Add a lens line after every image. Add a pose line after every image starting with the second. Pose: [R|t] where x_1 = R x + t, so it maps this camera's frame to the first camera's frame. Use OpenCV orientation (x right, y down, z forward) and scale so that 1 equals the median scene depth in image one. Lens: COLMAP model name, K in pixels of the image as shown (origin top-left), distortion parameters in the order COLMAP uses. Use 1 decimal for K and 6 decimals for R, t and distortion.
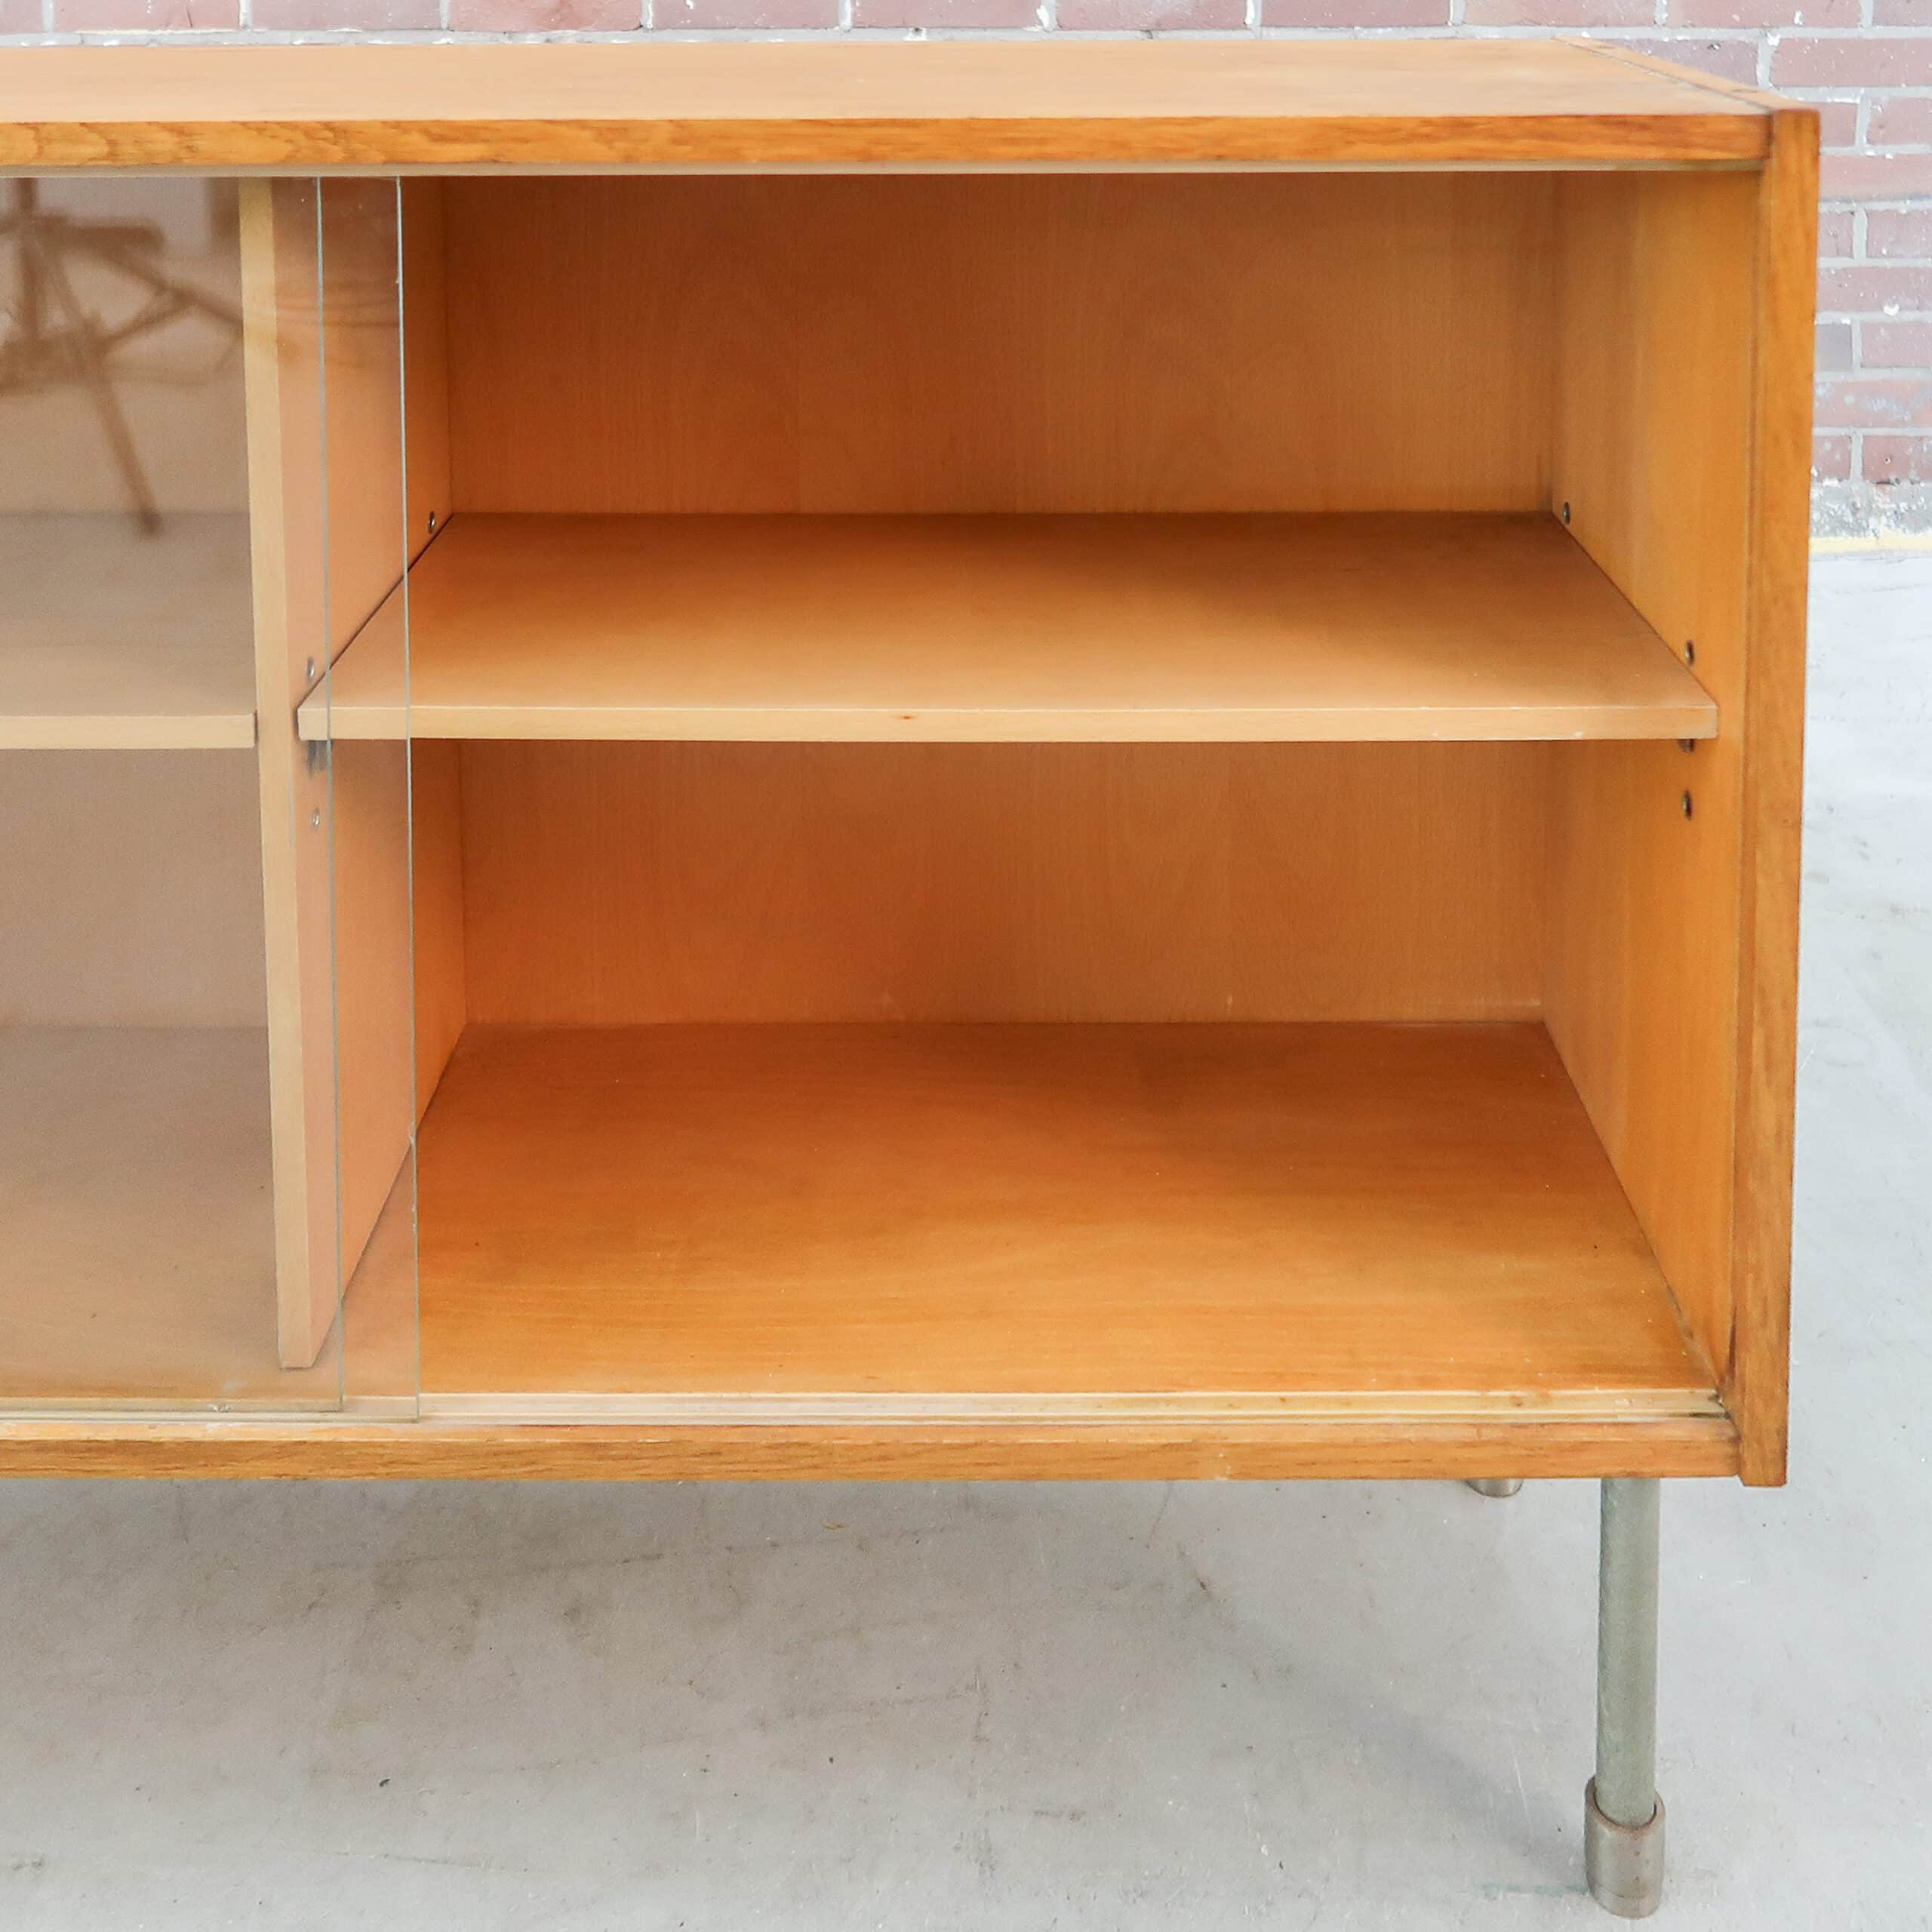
lens RADIAL K [[5258.6, 0, 841.1], [0, 5258.6, 965.2], [0, 0, 1]] dist [-0.030847, 0.024516]
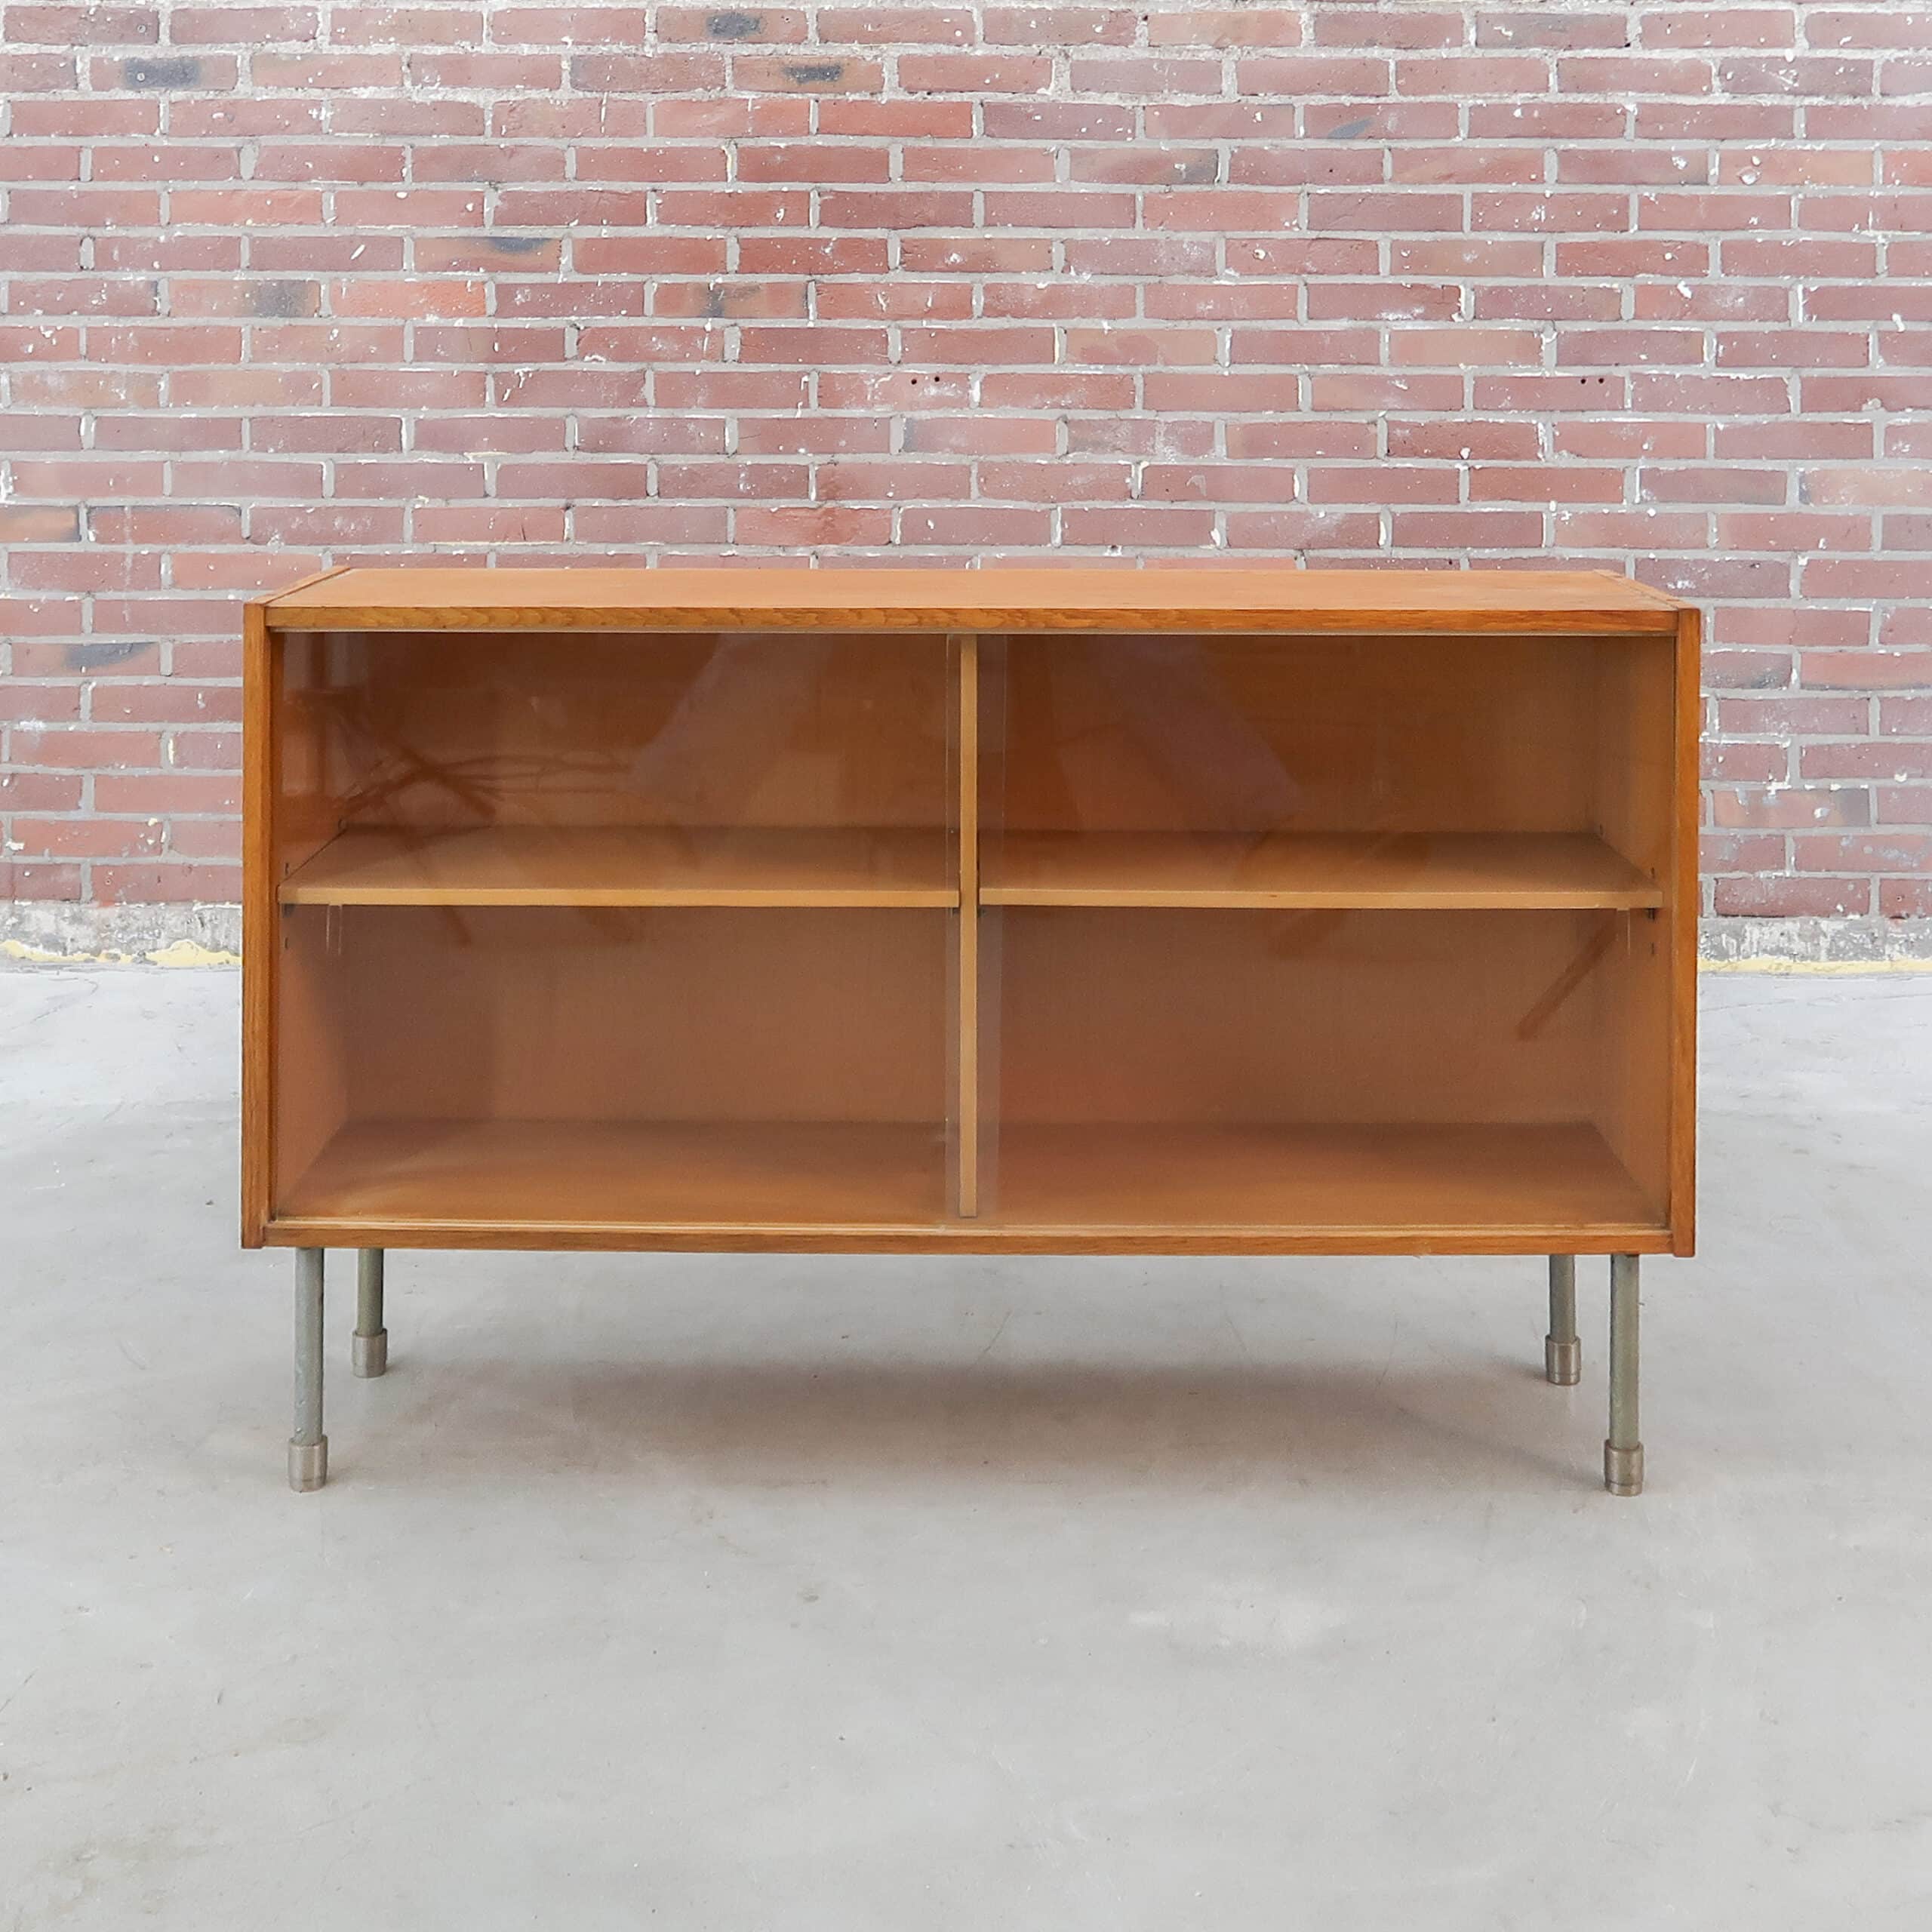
lens RADIAL K [[5280.0, 0, 966.0], [0, 5280.0, 966.0], [0, 0, 1]] dist [-0.089567, -0.017273]
pose [[0.999963, 0.007394, 0.004434, -0.025789], [-0.006942, 0.995503, -0.094480, 0.038996], [-0.005112, 0.094446, 0.995517, -0.234300]]
